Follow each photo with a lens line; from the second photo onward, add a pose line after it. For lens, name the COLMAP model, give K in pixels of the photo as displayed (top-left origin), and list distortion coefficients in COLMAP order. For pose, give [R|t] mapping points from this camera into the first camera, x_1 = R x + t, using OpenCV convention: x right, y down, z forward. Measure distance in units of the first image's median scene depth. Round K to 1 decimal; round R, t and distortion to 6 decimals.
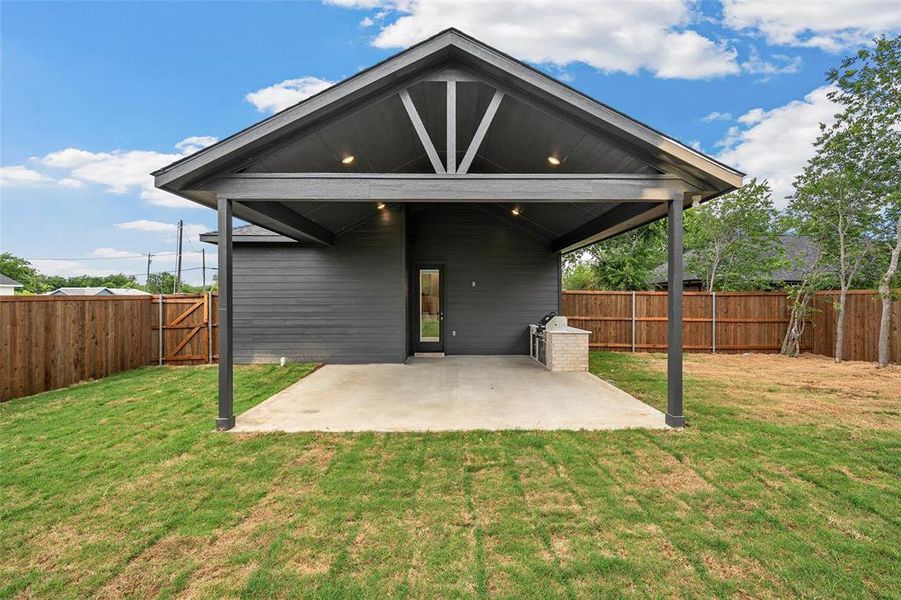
lens RADIAL K [[355.2, 0, 452.6], [0, 355.2, 301.7], [0, 0, 1]] dist [0.009799, 0.000007]
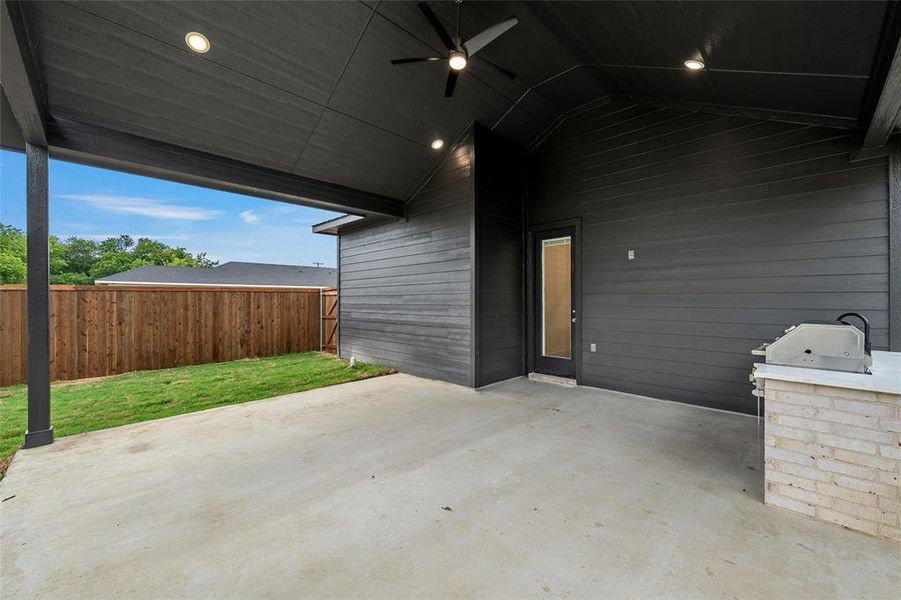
lens RADIAL K [[355.2, 0, 450.6], [0, 355.2, 295.9], [0, 0, 1]] dist [0.009799, 0.000007]
pose [[0.718160, -0.006126, -0.695851, 0.279216], [-0.004243, 0.999904, -0.013181, 0.020725], [0.695865, 0.012419, 0.718065, 0.543456]]
